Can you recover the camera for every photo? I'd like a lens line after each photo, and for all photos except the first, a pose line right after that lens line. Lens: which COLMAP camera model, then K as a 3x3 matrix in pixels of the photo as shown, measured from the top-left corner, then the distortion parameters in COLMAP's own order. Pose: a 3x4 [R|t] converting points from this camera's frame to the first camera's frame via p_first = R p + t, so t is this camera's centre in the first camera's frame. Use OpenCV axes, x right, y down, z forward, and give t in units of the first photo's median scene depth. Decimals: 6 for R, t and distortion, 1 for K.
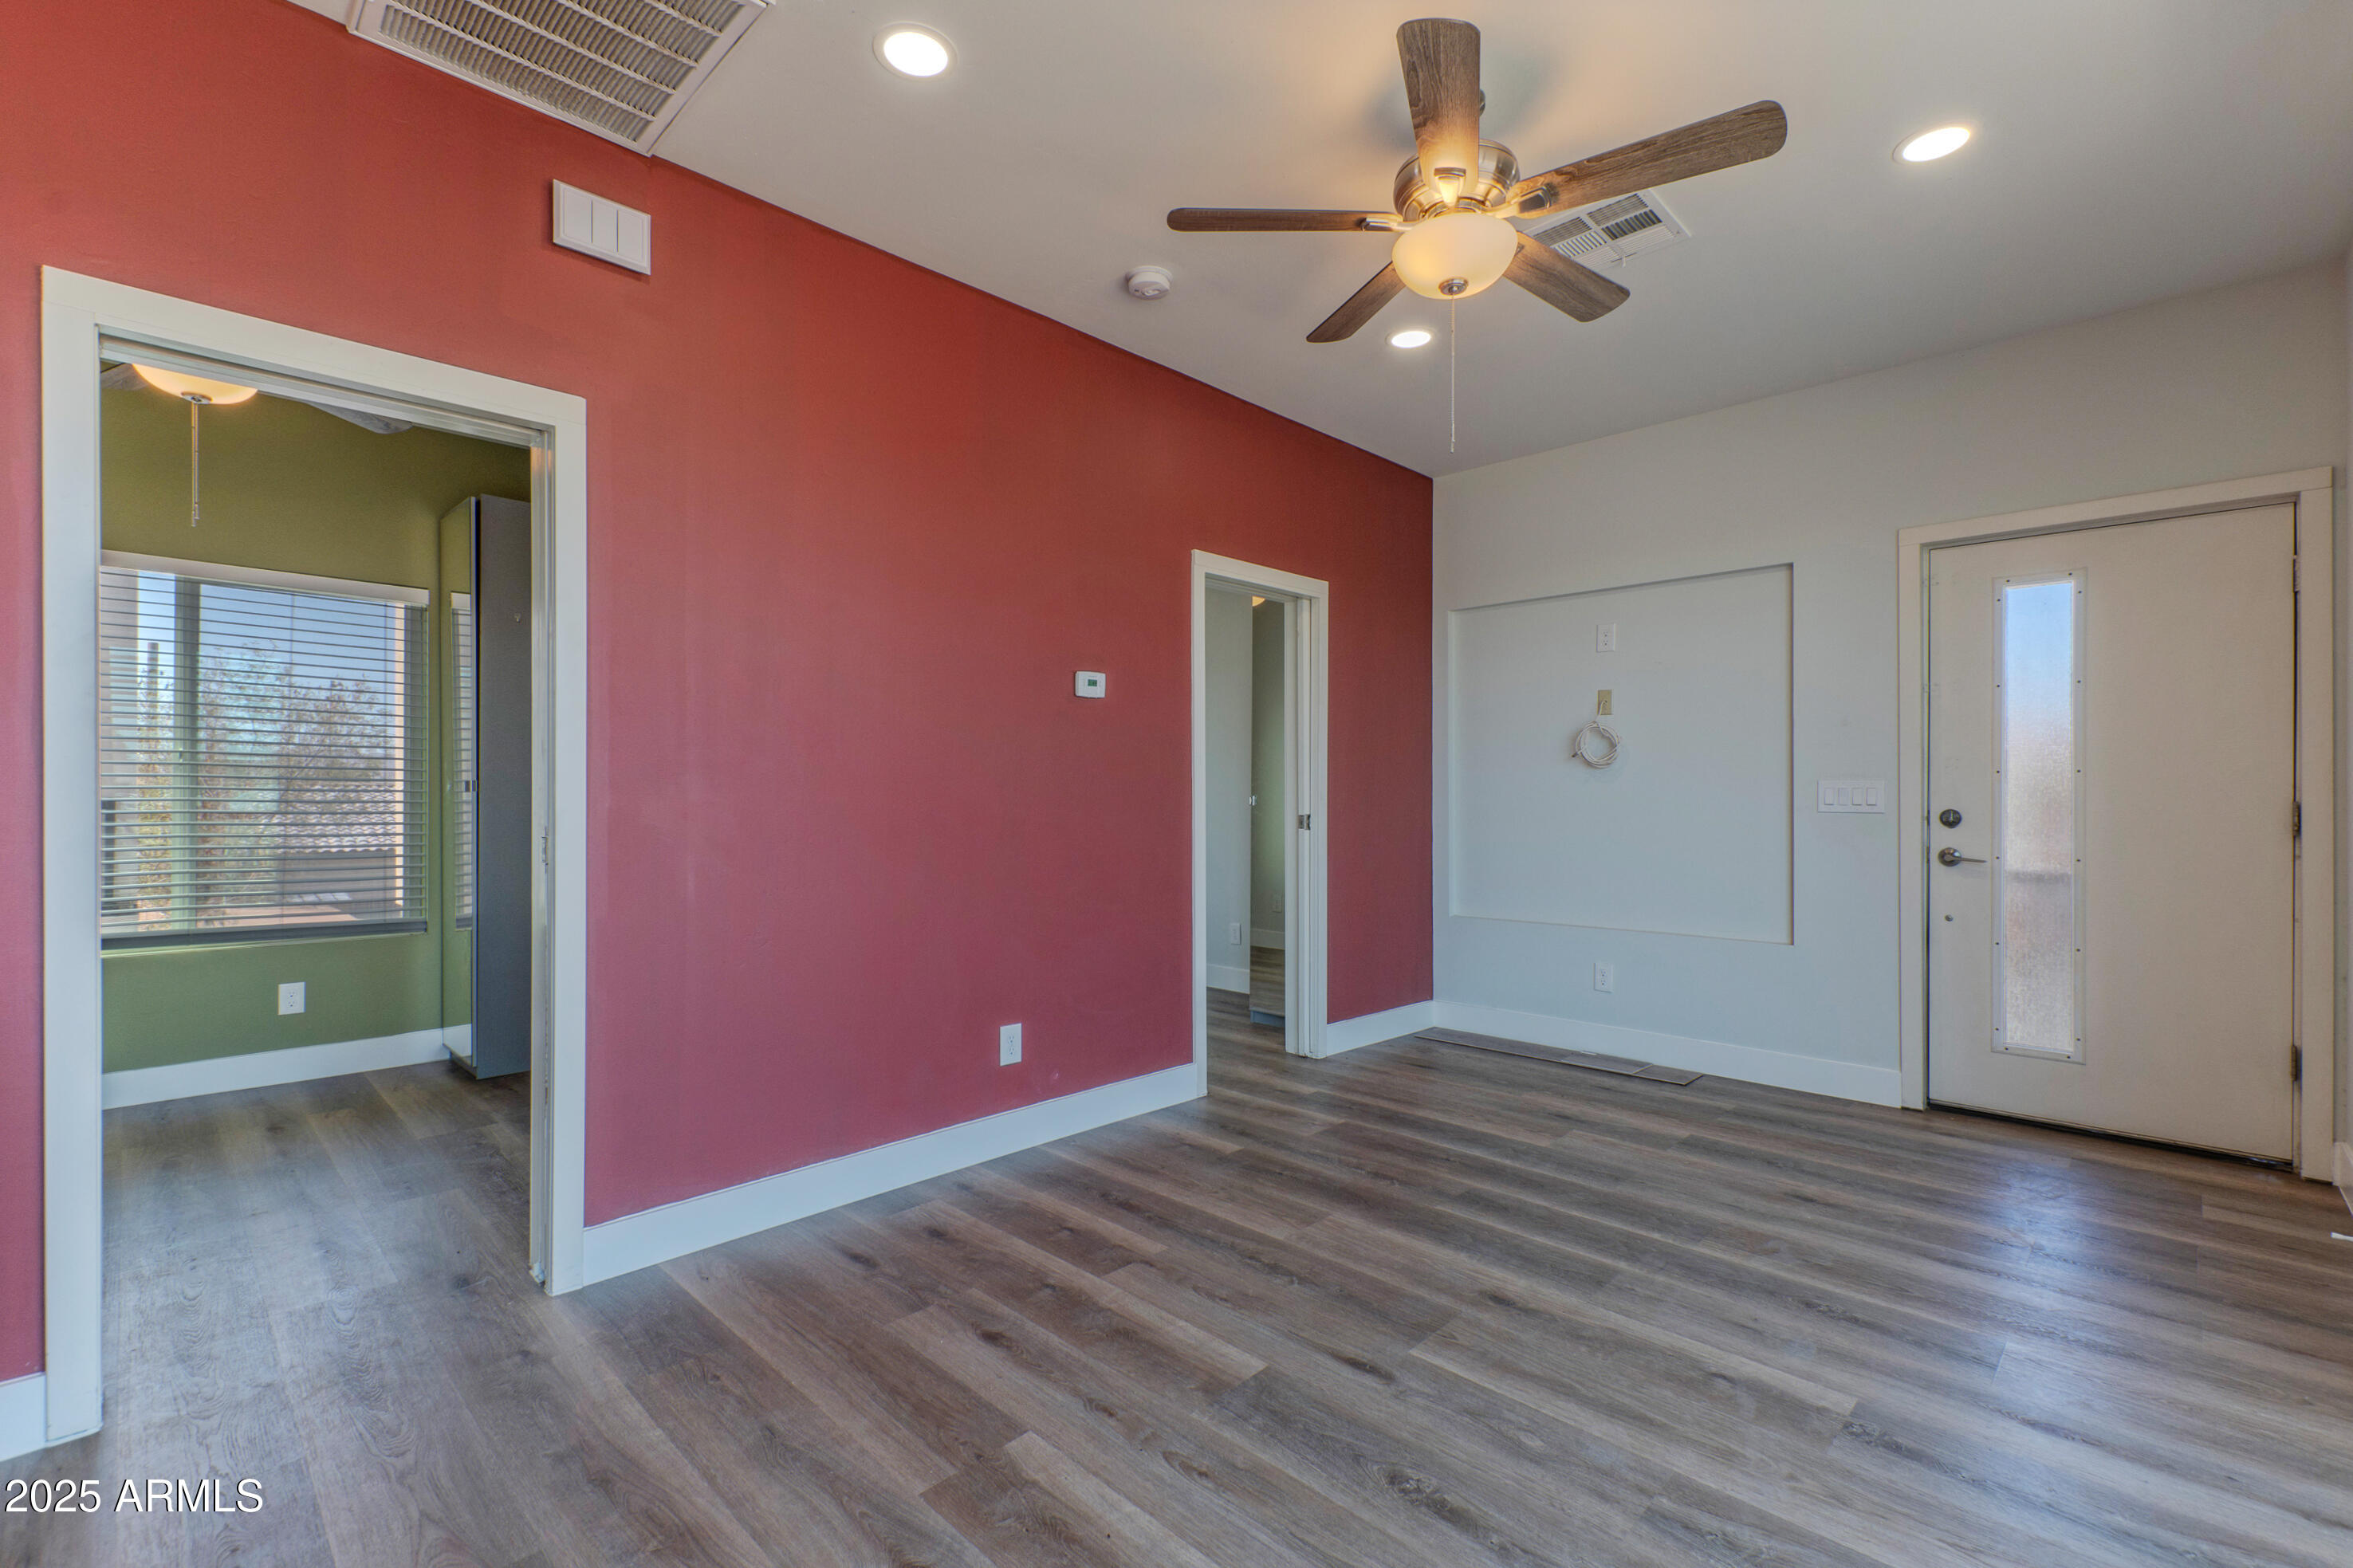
lens RADIAL K [[1044.5, 0, 1169.5], [0, 1044.5, 799.6], [0, 0, 1]] dist [0.002141, -0.017742]
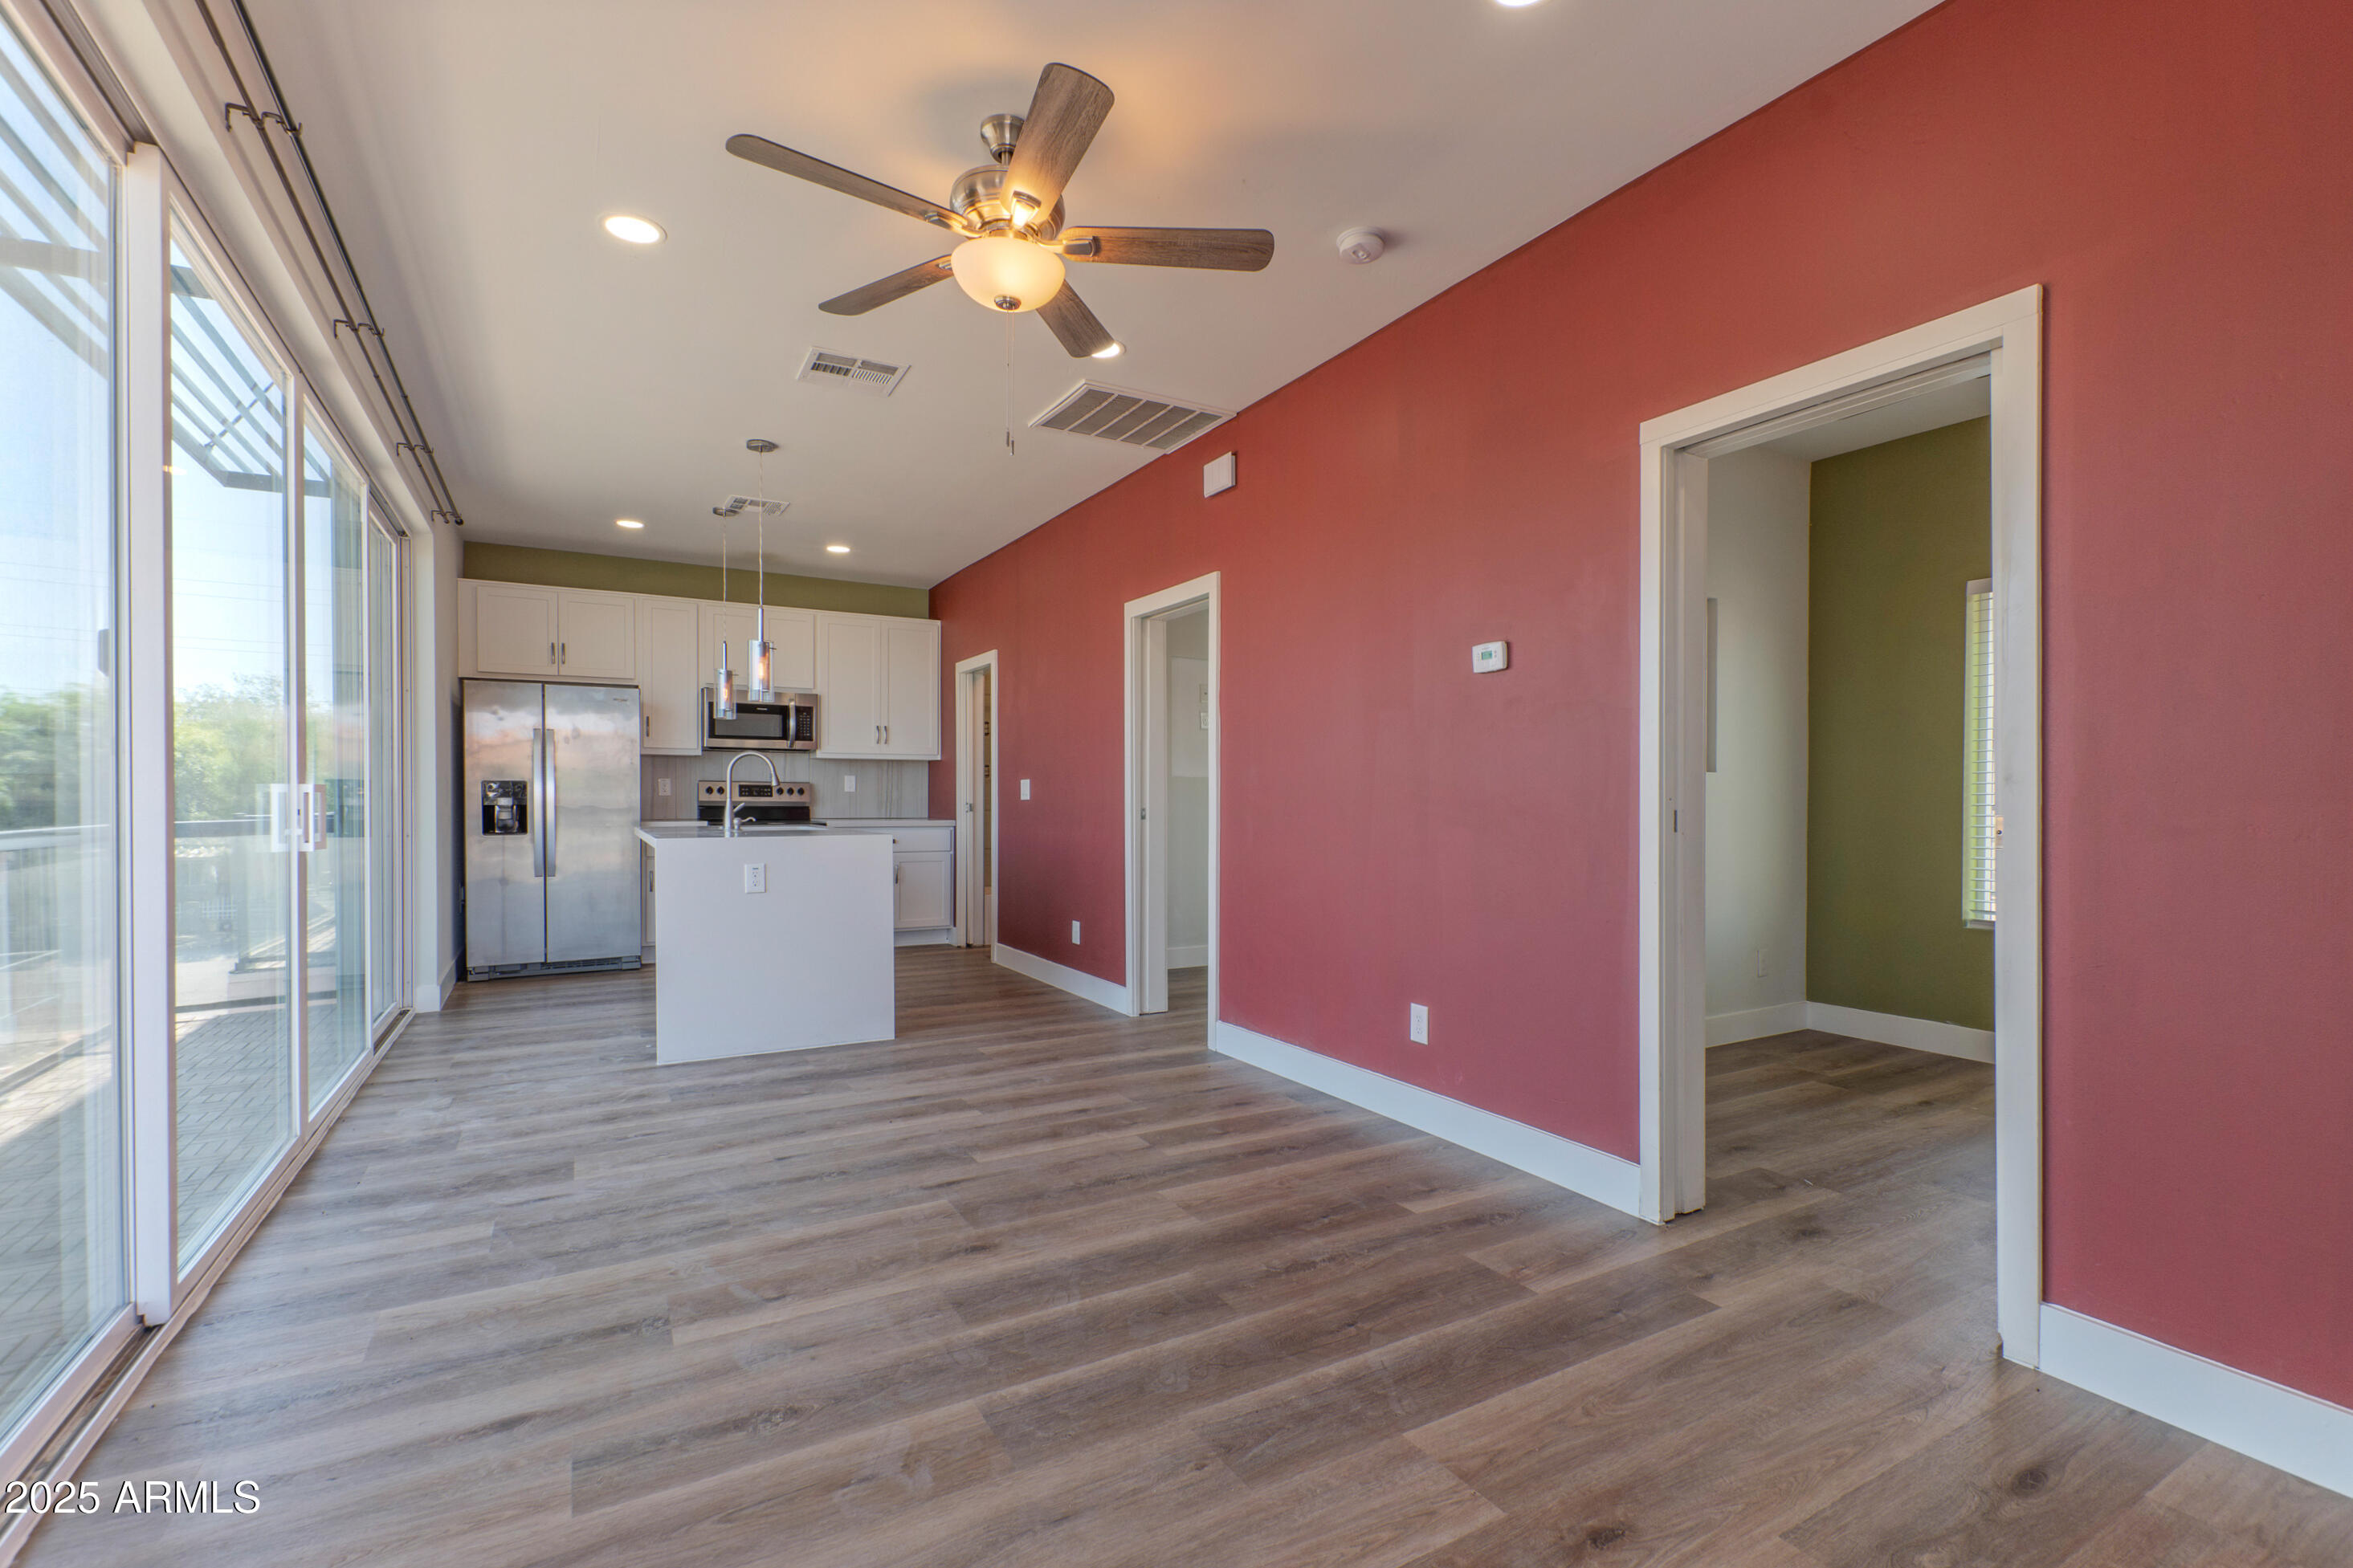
lens RADIAL K [[1044.5, 0, 1169.5], [0, 1044.5, 799.6], [0, 0, 1]] dist [0.002141, -0.017742]
pose [[-0.272817, 0.002641, -0.962062, 1.115756], [-0.009234, 0.999943, 0.005363, 0.011627], [0.962022, 0.010347, -0.272777, 1.277532]]
